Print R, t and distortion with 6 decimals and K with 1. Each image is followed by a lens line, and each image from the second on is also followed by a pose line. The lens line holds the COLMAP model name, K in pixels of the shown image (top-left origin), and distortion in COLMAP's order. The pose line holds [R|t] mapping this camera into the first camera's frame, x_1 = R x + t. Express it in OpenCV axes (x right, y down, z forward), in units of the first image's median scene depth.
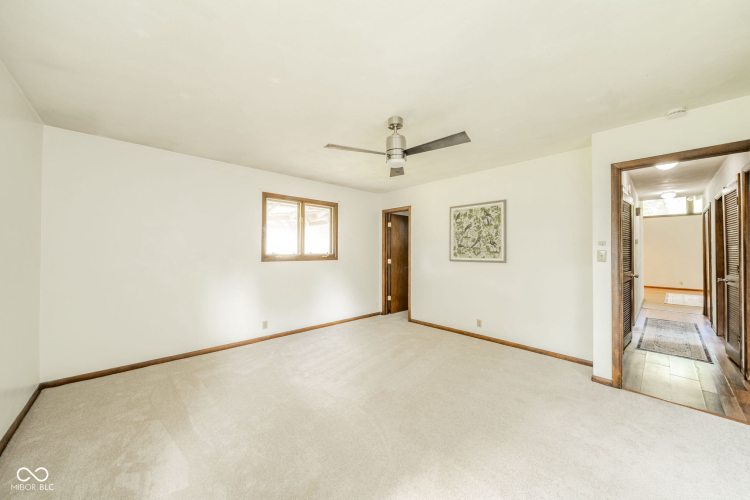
lens RADIAL K [[263.2, 0, 373.9], [0, 263.2, 251.7], [0, 0, 1]] dist [-0.001611, -0.000538]
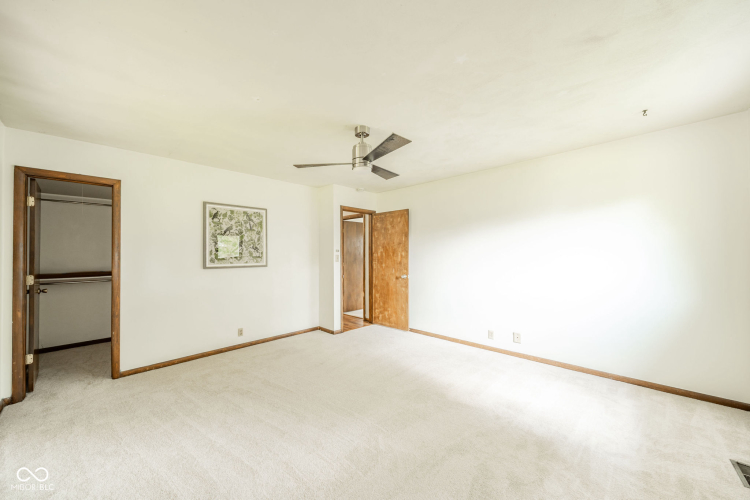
lens RADIAL K [[263.2, 0, 373.9], [0, 263.2, 251.7], [0, 0, 1]] dist [-0.001611, -0.000538]
pose [[-0.009127, 0.007225, 0.999932, -0.561794], [0.006375, 0.999954, -0.007167, -0.008605], [-0.999938, 0.006309, -0.009172, 0.533314]]
